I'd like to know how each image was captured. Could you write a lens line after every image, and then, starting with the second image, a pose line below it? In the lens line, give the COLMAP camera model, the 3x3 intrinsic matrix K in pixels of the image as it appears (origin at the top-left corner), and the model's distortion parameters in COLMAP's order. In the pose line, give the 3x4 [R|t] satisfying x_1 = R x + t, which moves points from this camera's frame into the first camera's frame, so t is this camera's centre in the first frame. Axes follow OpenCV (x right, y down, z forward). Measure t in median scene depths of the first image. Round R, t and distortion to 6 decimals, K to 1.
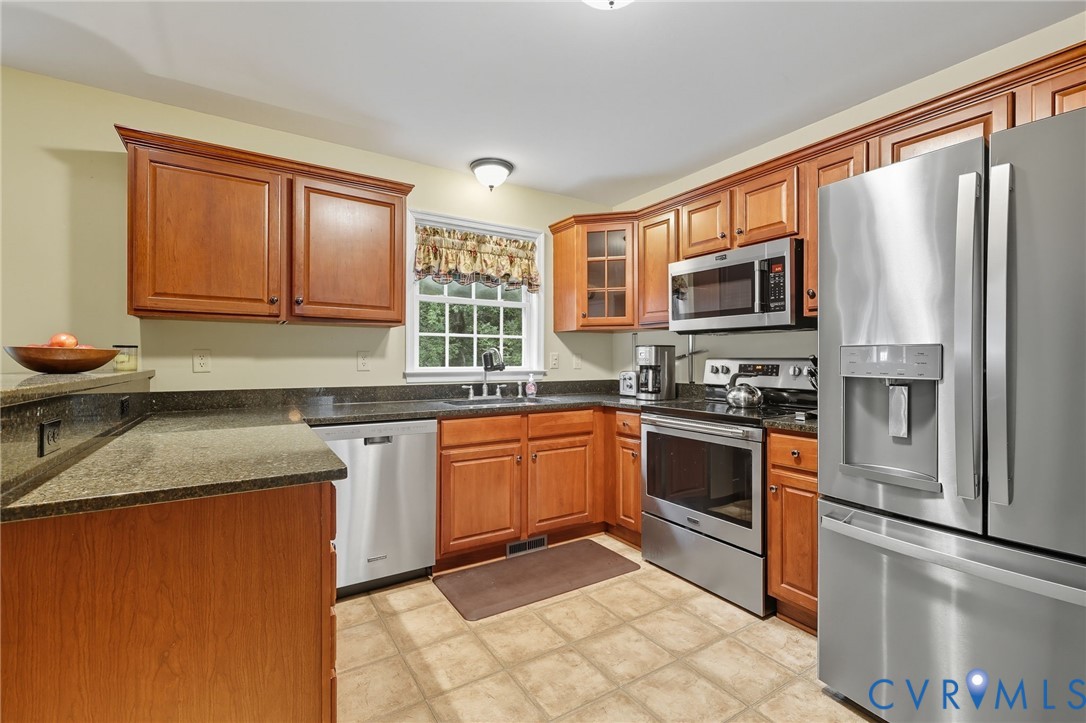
lens RADIAL K [[466.6, 0, 541.0], [0, 466.6, 359.2], [0, 0, 1]] dist [-0.000166, -0.000077]
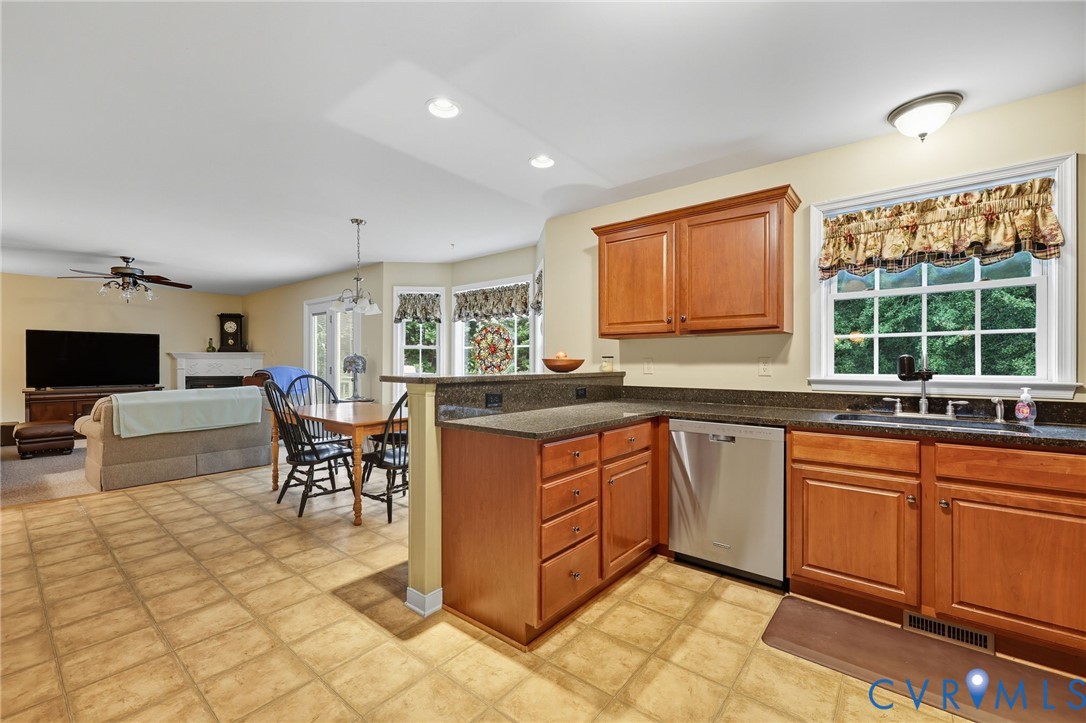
lens RADIAL K [[446.8, 0, 543.0], [0, 446.8, 361.5], [0, 0, 1]] dist [0.000370, 0.000117]
pose [[0.327003, -0.006636, -0.945000, 0.390379], [0.000662, 0.999977, -0.006793, -0.000952], [0.945023, 0.001596, 0.327000, 0.195878]]
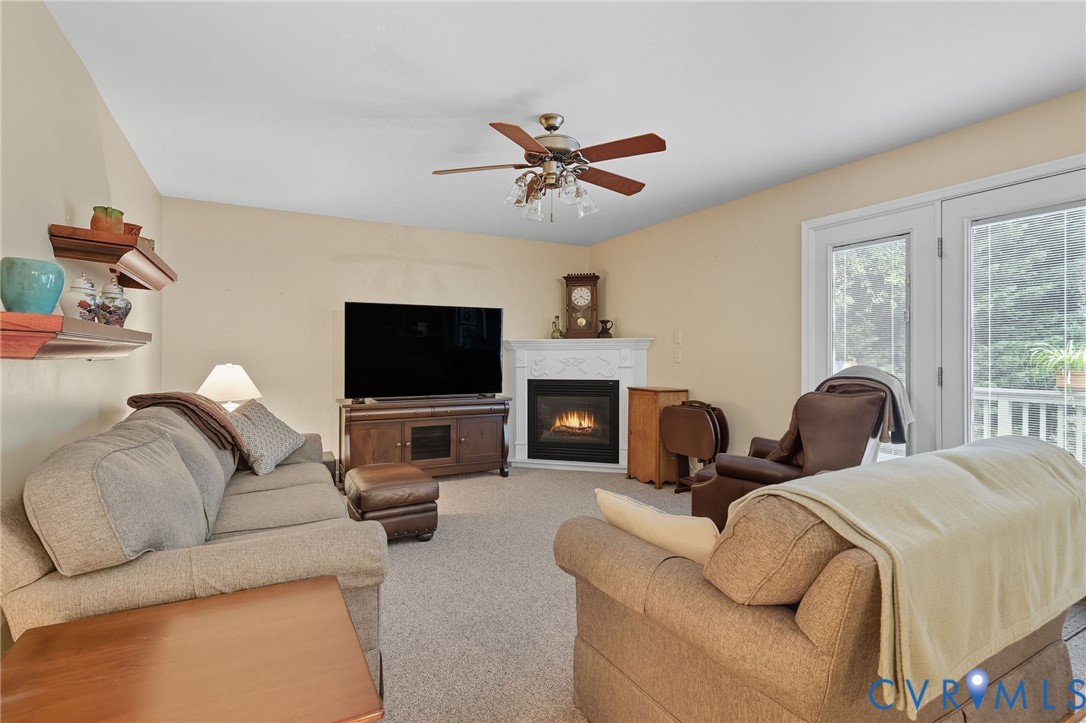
lens RADIAL K [[523.0, 0, 541.5], [0, 523.0, 357.0], [0, 0, 1]] dist [0.002646, 0.000823]
pose [[-0.062796, -0.002899, -0.998022, -0.960501], [-0.002211, 0.999994, -0.002766, -0.007260], [0.998024, 0.002033, -0.062802, -0.773882]]
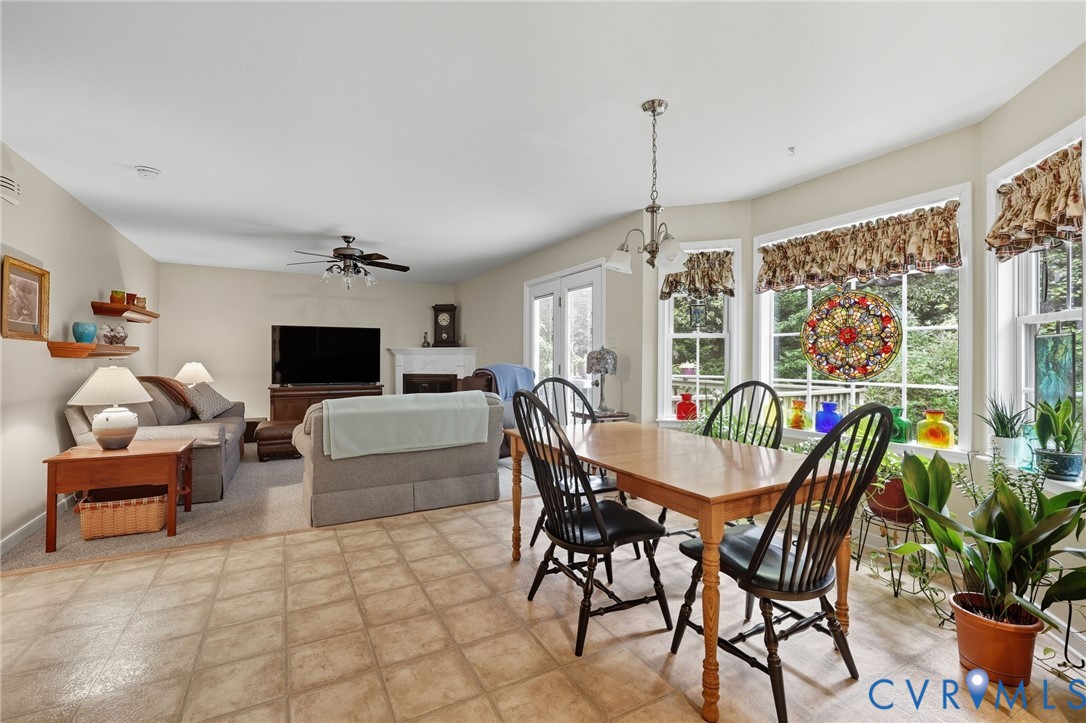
lens RADIAL K [[476.1, 0, 544.3], [0, 476.1, 357.1], [0, 0, 1]] dist [-0.000752, 0.000028]
pose [[-0.054857, -0.010360, -0.998440, -0.260167], [-0.004097, 0.999940, -0.010151, -0.001047], [0.998486, 0.003534, -0.054897, -0.030392]]
